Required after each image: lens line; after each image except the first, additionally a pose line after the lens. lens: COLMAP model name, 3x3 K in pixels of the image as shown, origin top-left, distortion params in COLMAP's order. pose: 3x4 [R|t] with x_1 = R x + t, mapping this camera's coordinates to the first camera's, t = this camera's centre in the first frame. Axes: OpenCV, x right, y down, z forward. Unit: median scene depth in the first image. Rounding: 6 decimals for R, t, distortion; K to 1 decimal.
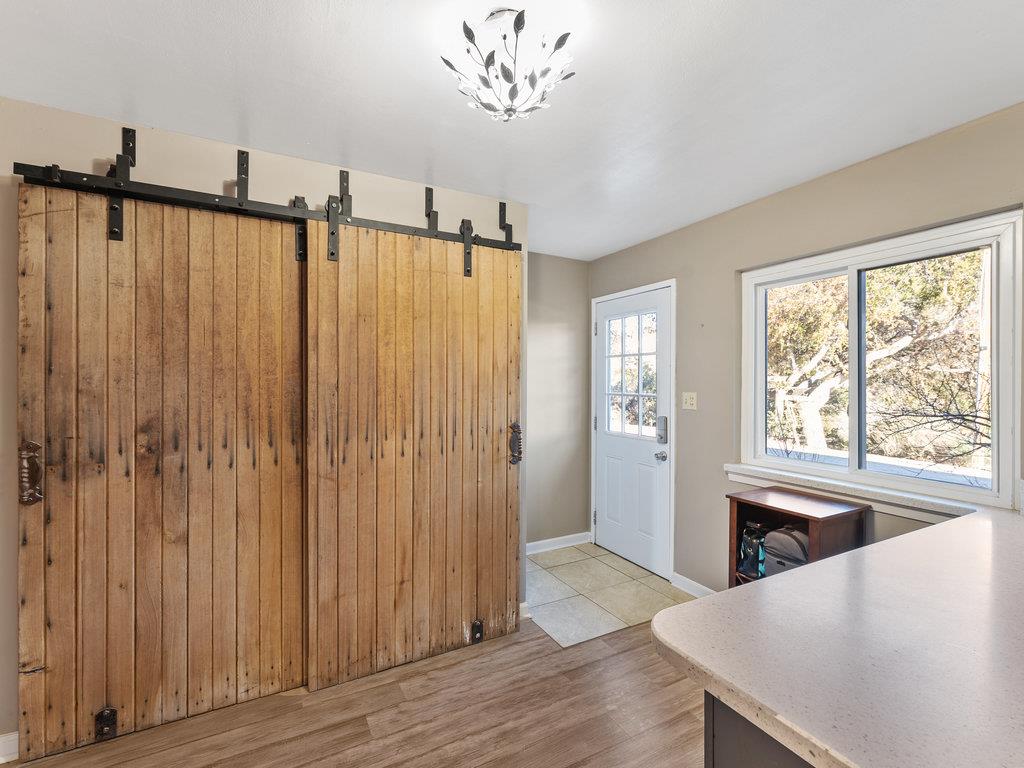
lens RADIAL K [[460.7, 0, 511.3], [0, 460.7, 386.0], [0, 0, 1]] dist [0.000539, 0.000006]
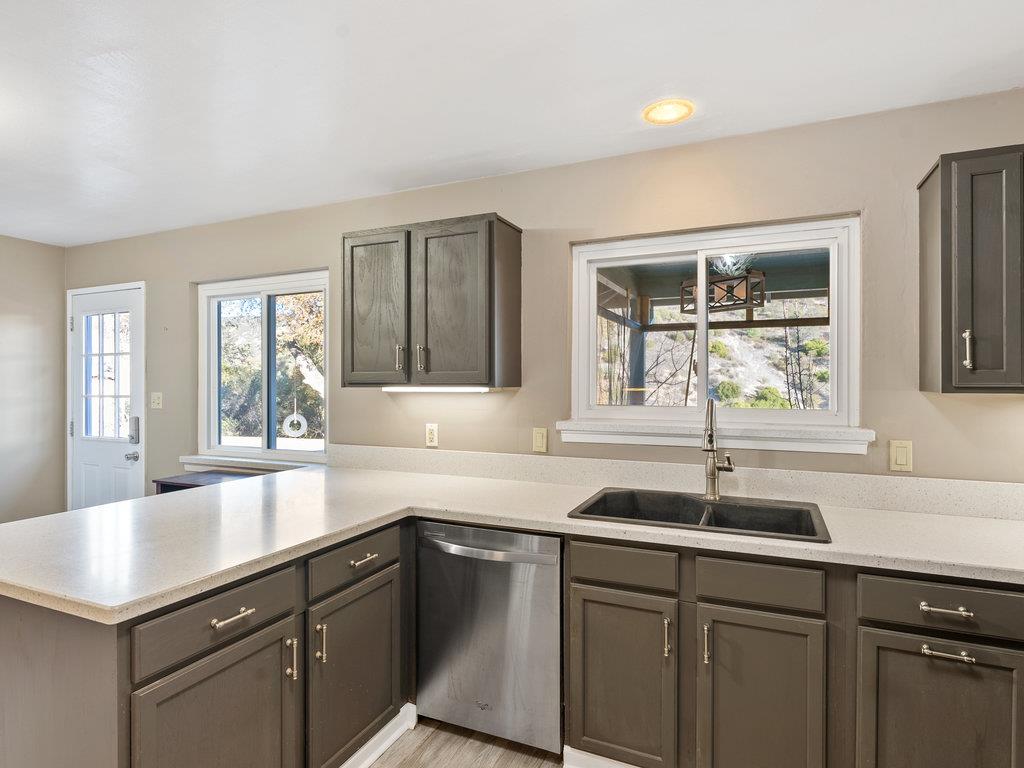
lens RADIAL K [[570.0, 0, 512.0], [0, 570.0, 384.0], [0, 0, 1]] dist [-0.007555, -0.001282]
pose [[0.790914, -0.006474, 0.611893, 0.226605], [0.010717, 0.999937, -0.003272, 0.007549], [-0.611833, 0.009145, 0.790934, -0.493009]]
